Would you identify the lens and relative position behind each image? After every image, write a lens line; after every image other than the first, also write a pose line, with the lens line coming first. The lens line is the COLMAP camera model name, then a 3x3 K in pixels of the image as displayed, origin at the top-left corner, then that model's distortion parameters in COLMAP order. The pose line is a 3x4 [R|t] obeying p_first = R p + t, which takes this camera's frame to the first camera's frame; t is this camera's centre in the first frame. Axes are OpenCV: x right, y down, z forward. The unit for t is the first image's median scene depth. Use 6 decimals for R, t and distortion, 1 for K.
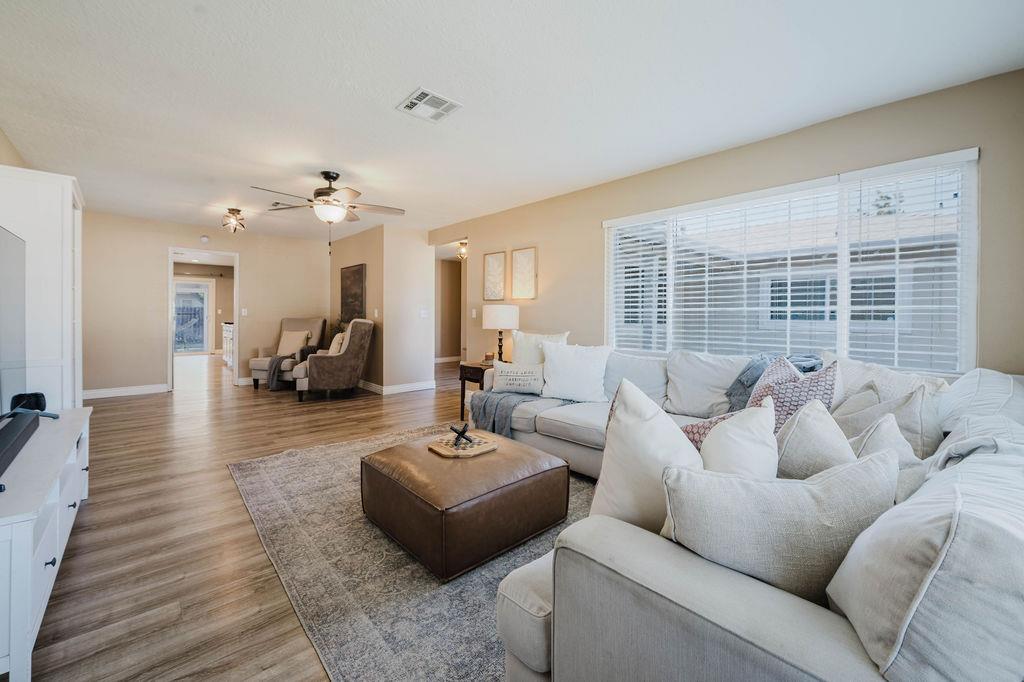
lens RADIAL K [[407.6, 0, 512.8], [0, 407.6, 320.8], [0, 0, 1]] dist [-0.004593, -0.001318]
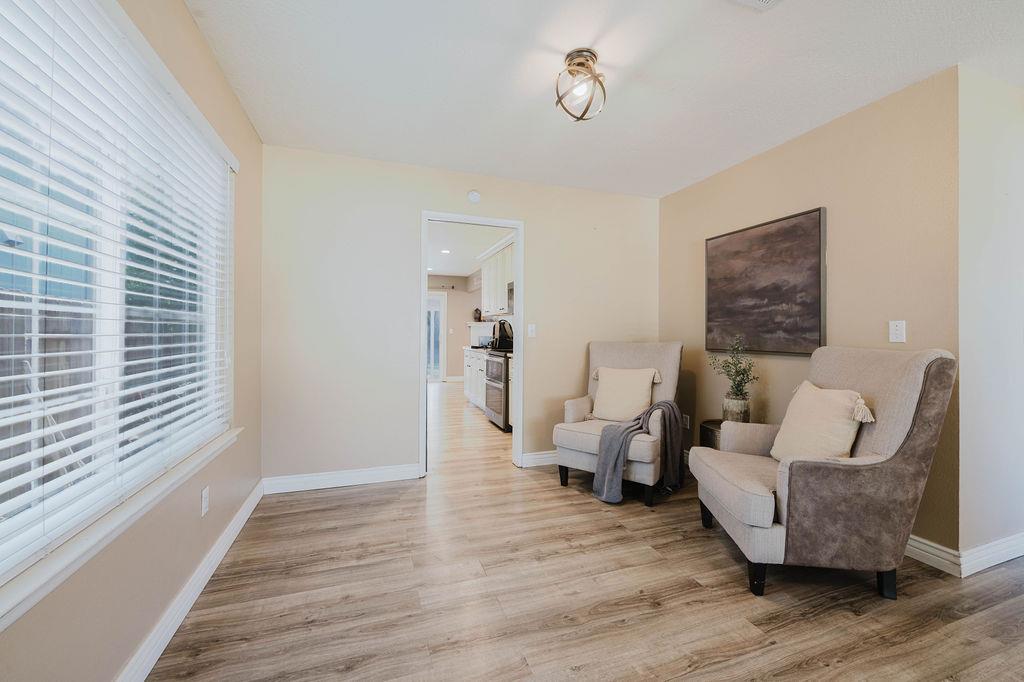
lens RADIAL K [[407.6, 0, 509.6], [0, 407.6, 335.9], [0, 0, 1]] dist [-0.004593, -0.001318]
pose [[0.913011, -0.002092, -0.407929, -0.493665], [-0.001783, 0.999957, -0.009118, -0.010538], [0.407931, 0.009052, 0.912968, 0.522952]]
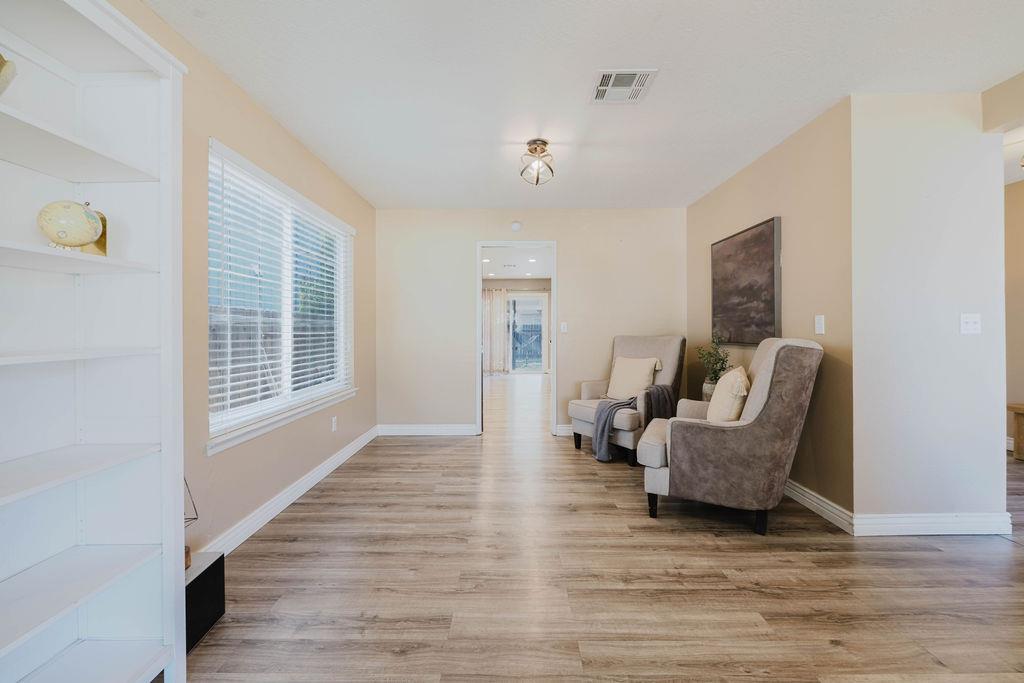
lens RADIAL K [[407.6, 0, 507.6], [0, 407.6, 333.0], [0, 0, 1]] dist [-0.004593, -0.001318]
pose [[0.721907, -0.007472, -0.691950, -0.273964], [0.002925, 0.999966, -0.007747, -0.007528], [0.691984, 0.003569, 0.721904, 0.471831]]
